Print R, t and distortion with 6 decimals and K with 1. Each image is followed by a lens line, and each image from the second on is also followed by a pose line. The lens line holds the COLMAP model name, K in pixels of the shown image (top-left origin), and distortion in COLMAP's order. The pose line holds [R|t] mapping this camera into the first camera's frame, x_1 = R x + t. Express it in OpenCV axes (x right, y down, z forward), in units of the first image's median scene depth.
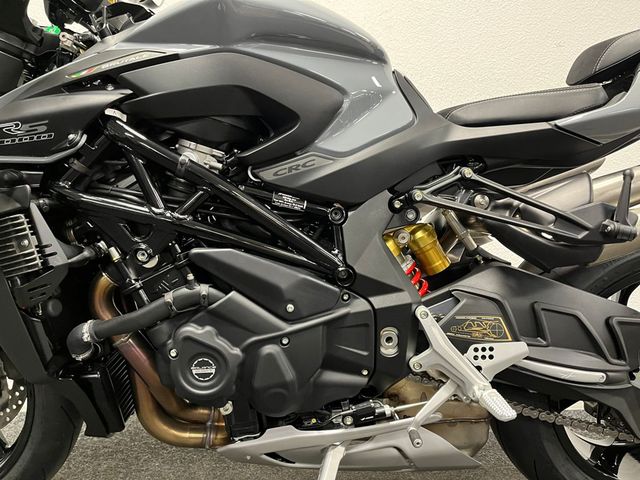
lens RADIAL K [[491.3, 0, 320.0], [0, 491.3, 240.0], [0, 0, 1]] dist [0.003340, -0.002120]
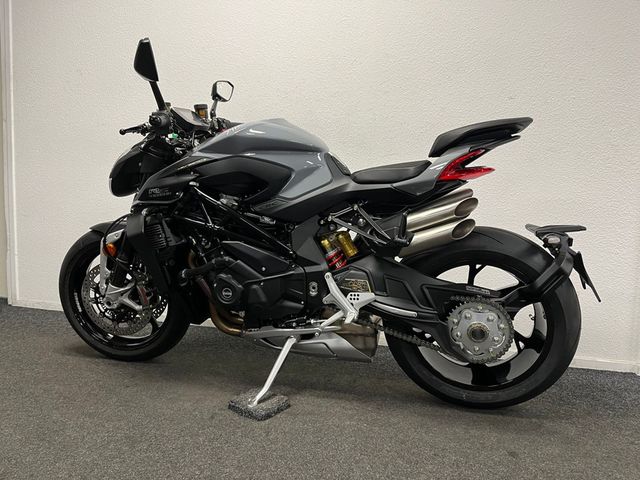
lens RADIAL K [[491.3, 0, 320.0], [0, 491.3, 240.0], [0, 0, 1]] dist [0.003340, -0.002120]
pose [[0.951566, 0.041804, -0.304588, 0.836199], [-0.028939, 0.998493, 0.046633, -0.101549], [0.306078, -0.035560, 0.951342, -1.012425]]
